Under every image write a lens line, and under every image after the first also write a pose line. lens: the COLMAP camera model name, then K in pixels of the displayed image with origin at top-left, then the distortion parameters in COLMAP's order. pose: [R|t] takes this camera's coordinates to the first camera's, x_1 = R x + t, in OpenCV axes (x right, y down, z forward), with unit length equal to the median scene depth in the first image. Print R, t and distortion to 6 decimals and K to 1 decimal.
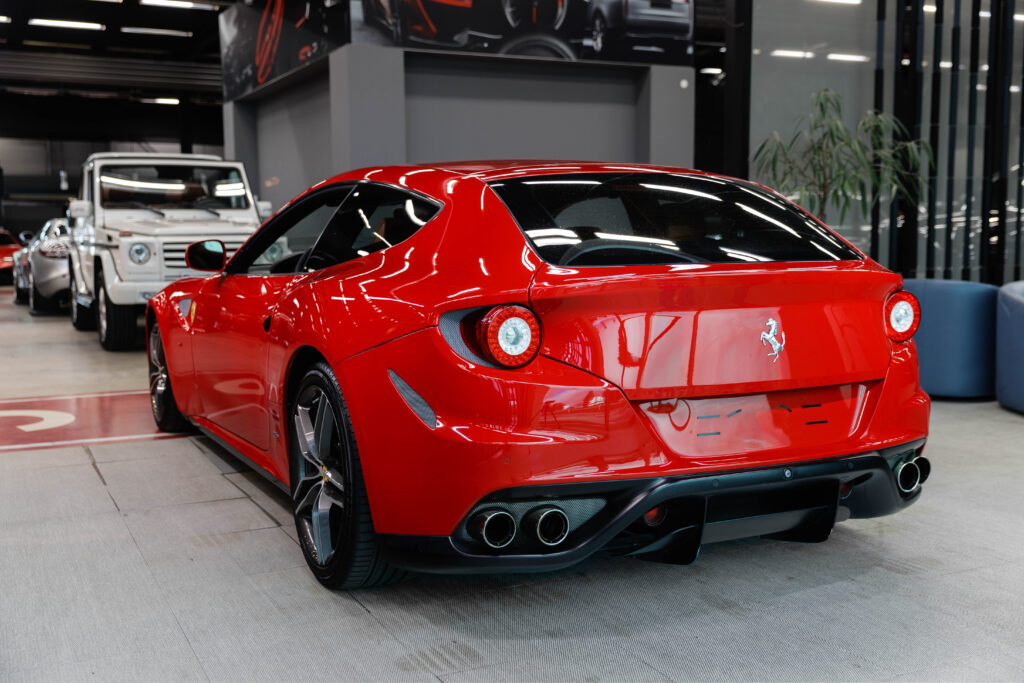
lens RADIAL K [[1056.5, 0, 512.0], [0, 1056.5, 341.5], [0, 0, 1]] dist [0.041580, -0.012323]
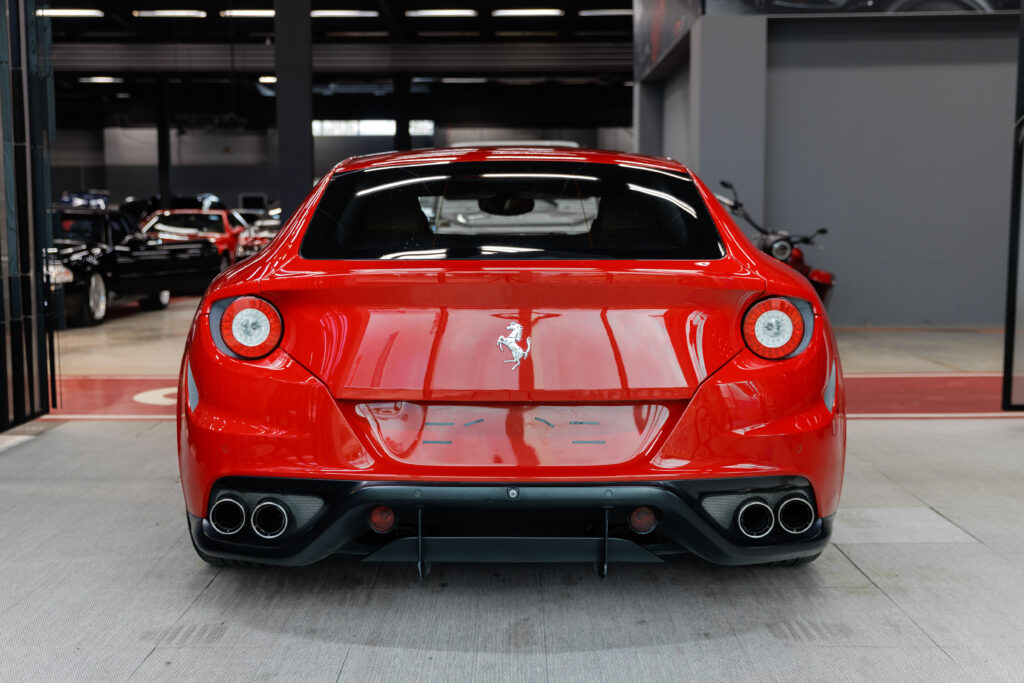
lens RADIAL K [[1167.1, 0, 520.4], [0, 1167.1, 353.9], [0, 0, 1]] dist [0.017790, 0.030637]
pose [[0.896969, 0.053162, -0.438886, 0.582511], [-0.048331, 0.998585, 0.022181, -0.013732], [0.439444, 0.001316, 0.898269, 0.092002]]
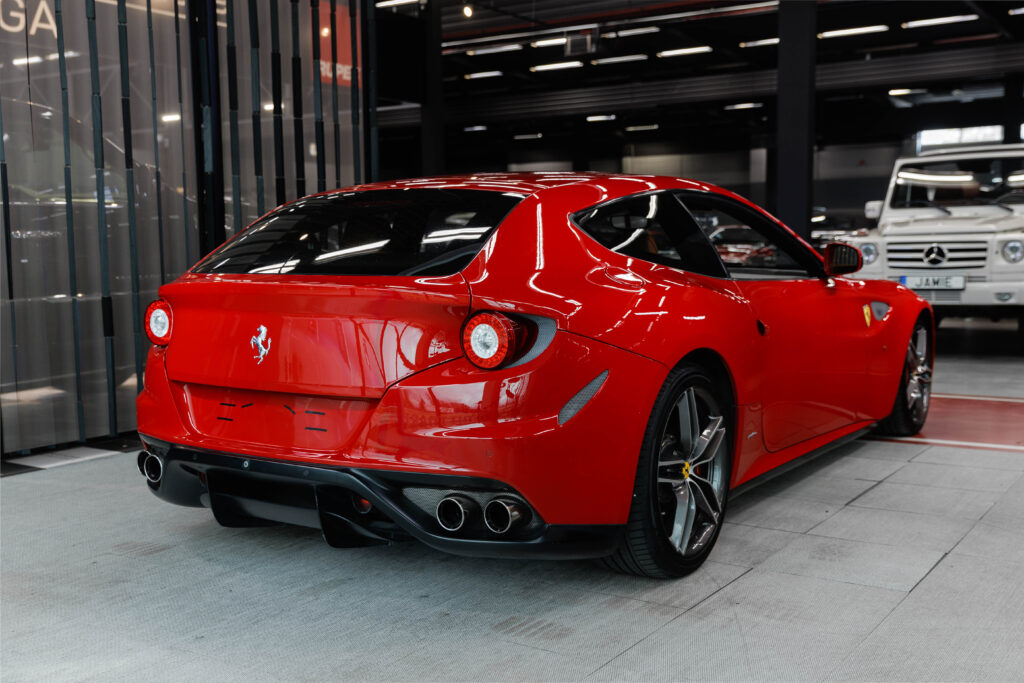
lens RADIAL K [[1111.5, 0, 512.0], [0, 1111.5, 341.5], [0, 0, 1]] dist [0.029636, 0.018133]
pose [[0.504101, 0.076937, -0.860211, 1.176202], [-0.075726, 0.996126, 0.044716, -0.065558], [0.860319, 0.042599, 0.507974, 0.534406]]
